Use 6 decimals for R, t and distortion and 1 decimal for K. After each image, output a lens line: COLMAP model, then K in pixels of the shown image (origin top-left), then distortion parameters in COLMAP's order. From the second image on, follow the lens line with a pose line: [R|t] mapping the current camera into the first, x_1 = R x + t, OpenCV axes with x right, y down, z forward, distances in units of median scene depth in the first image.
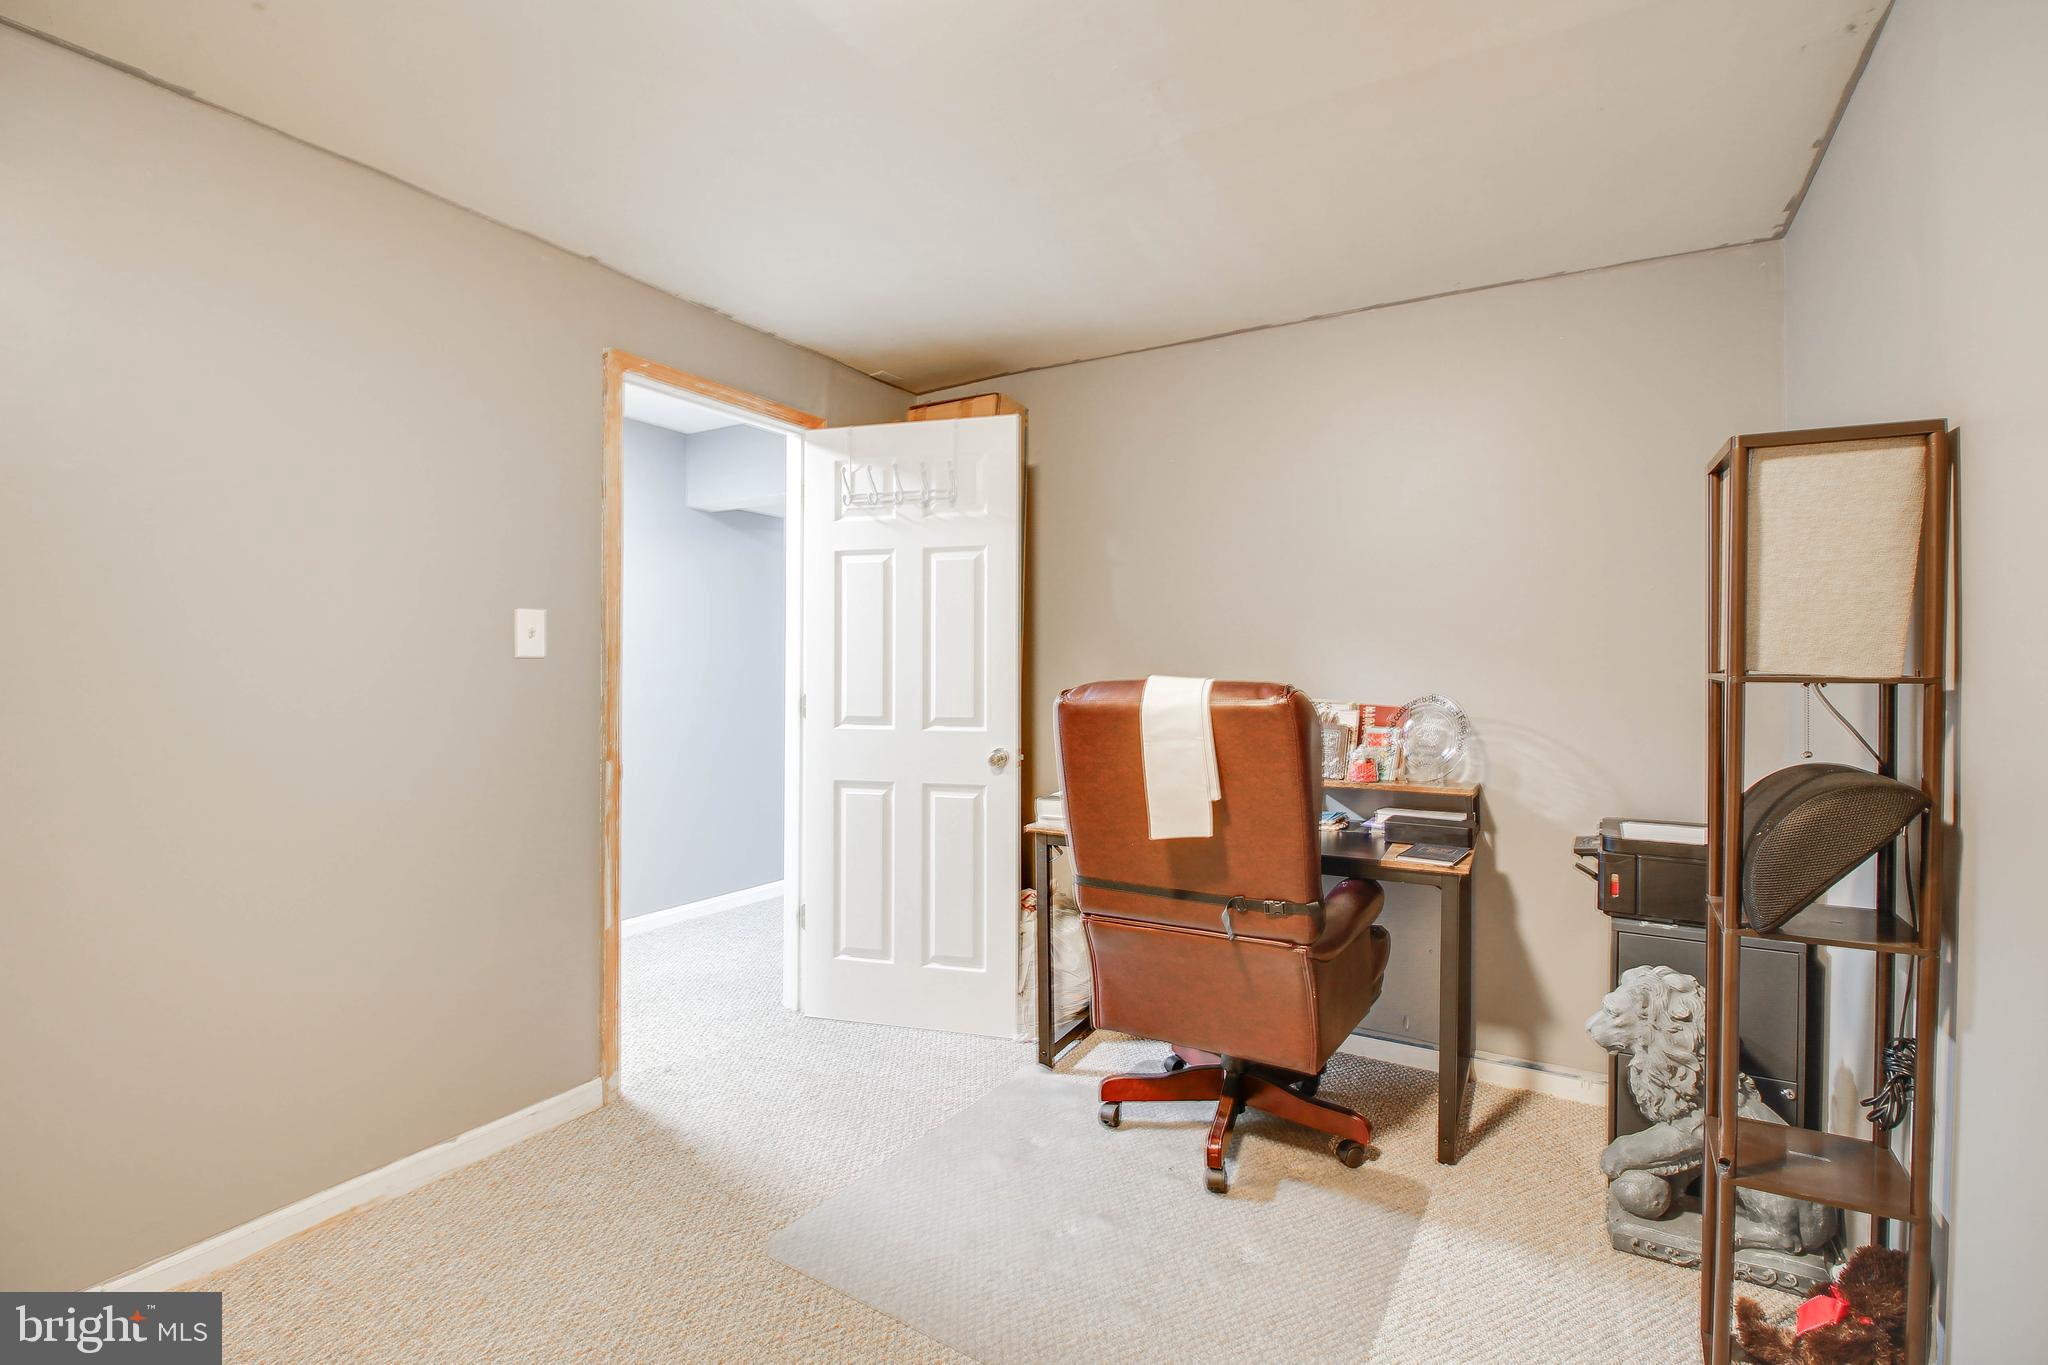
lens RADIAL K [[955.0, 0, 1024.0], [0, 955.0, 682.5], [0, 0, 1]] dist [0.000669, -0.021850]
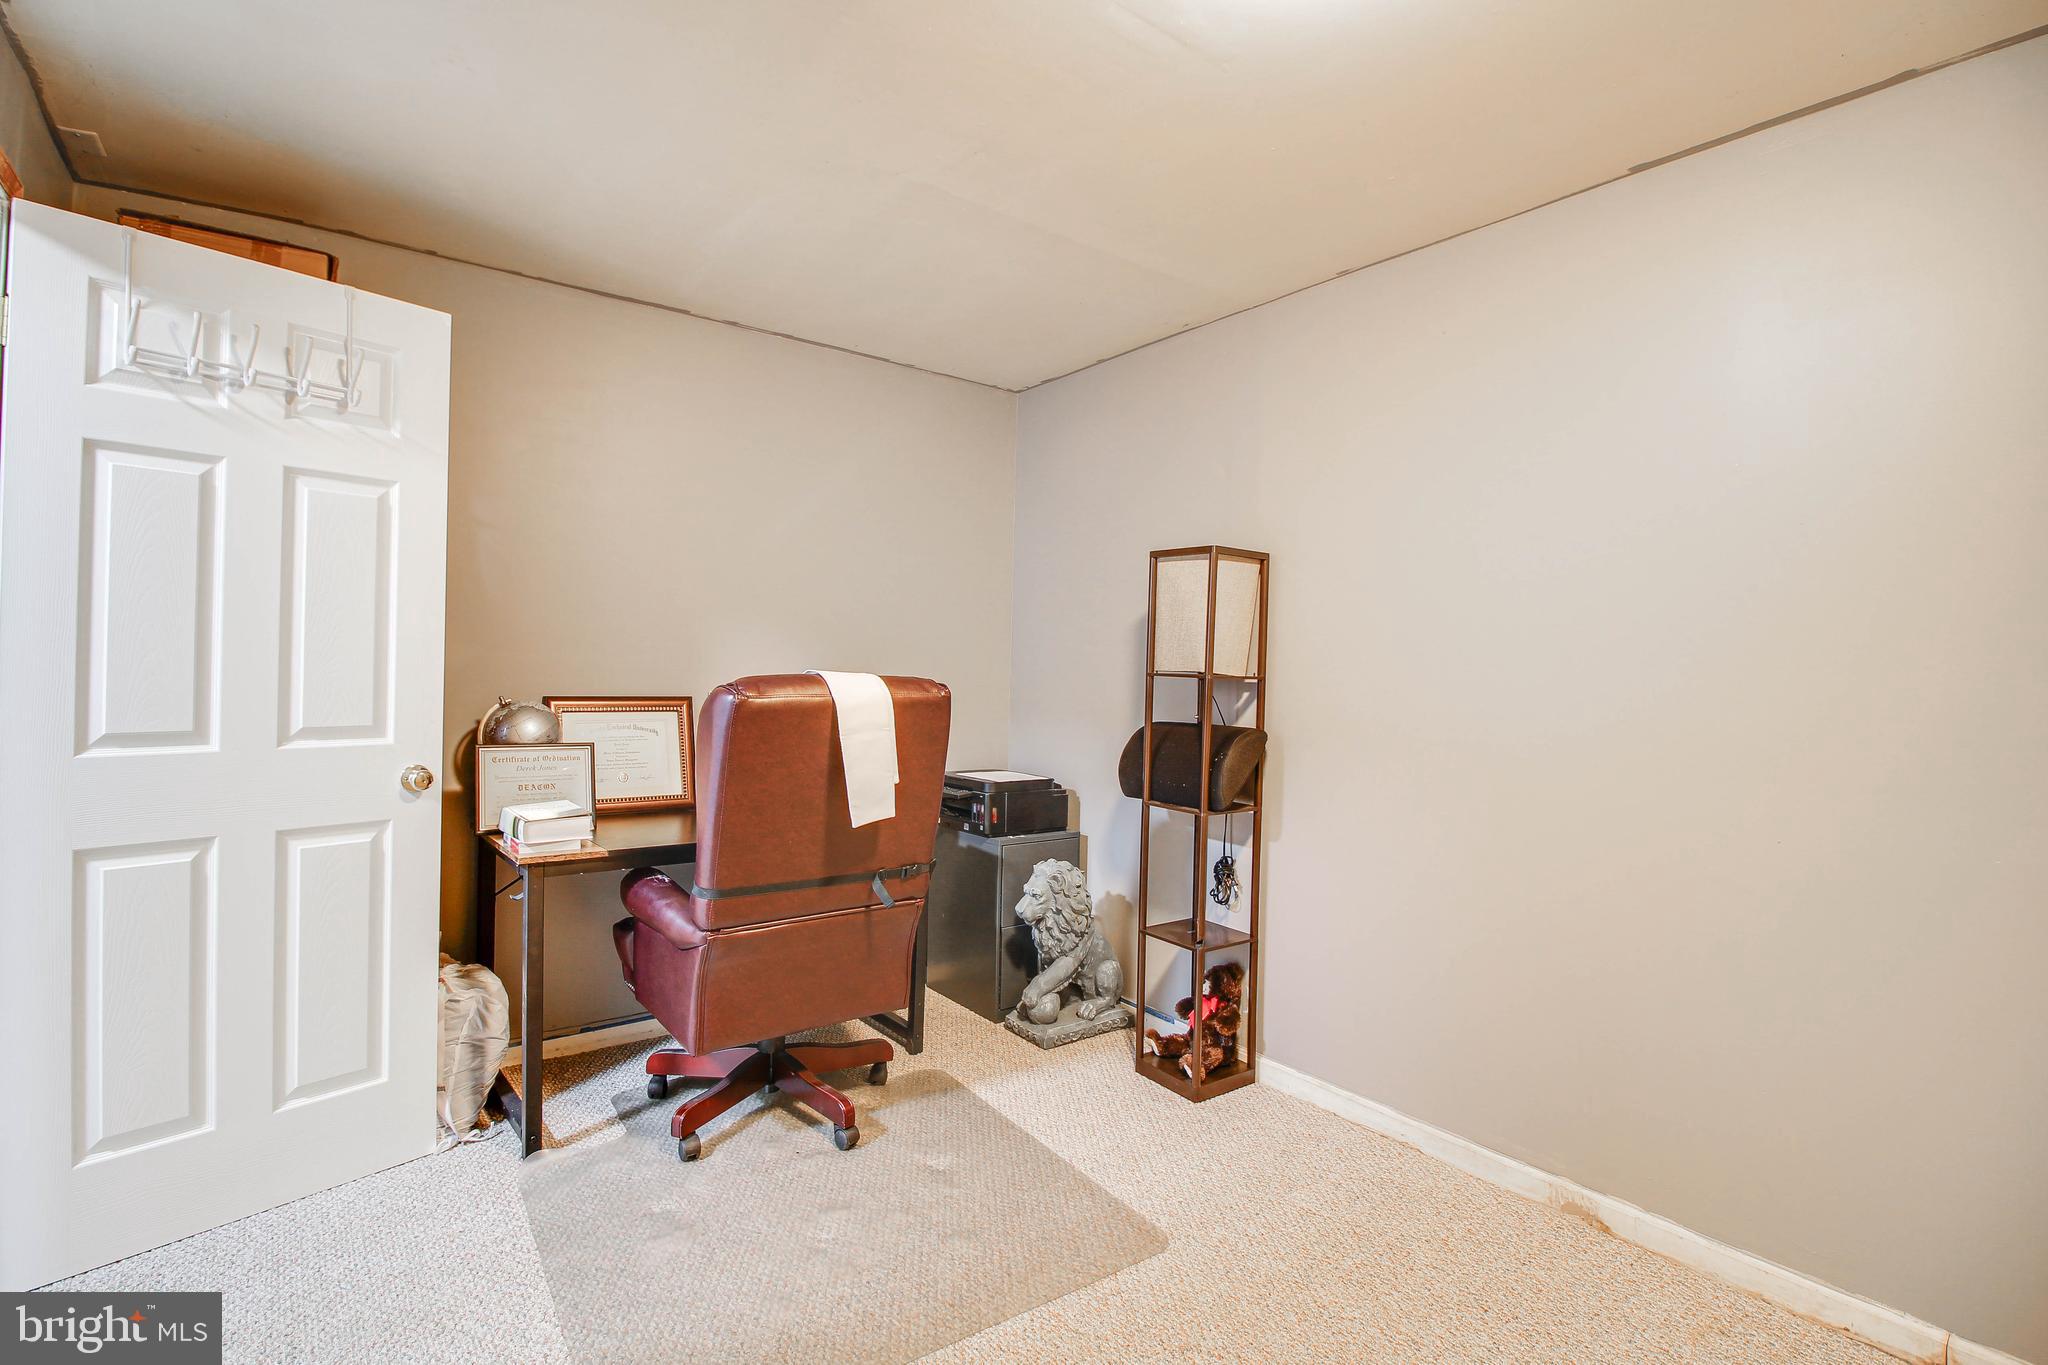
lens RADIAL K [[955.0, 0, 1024.0], [0, 955.0, 682.5], [0, 0, 1]] dist [0.000669, -0.021850]
pose [[0.372927, -0.009643, 0.927811, -0.716777], [-0.007865, 0.999877, 0.013553, -0.009998], [-0.927827, -0.012352, 0.372805, 0.414071]]
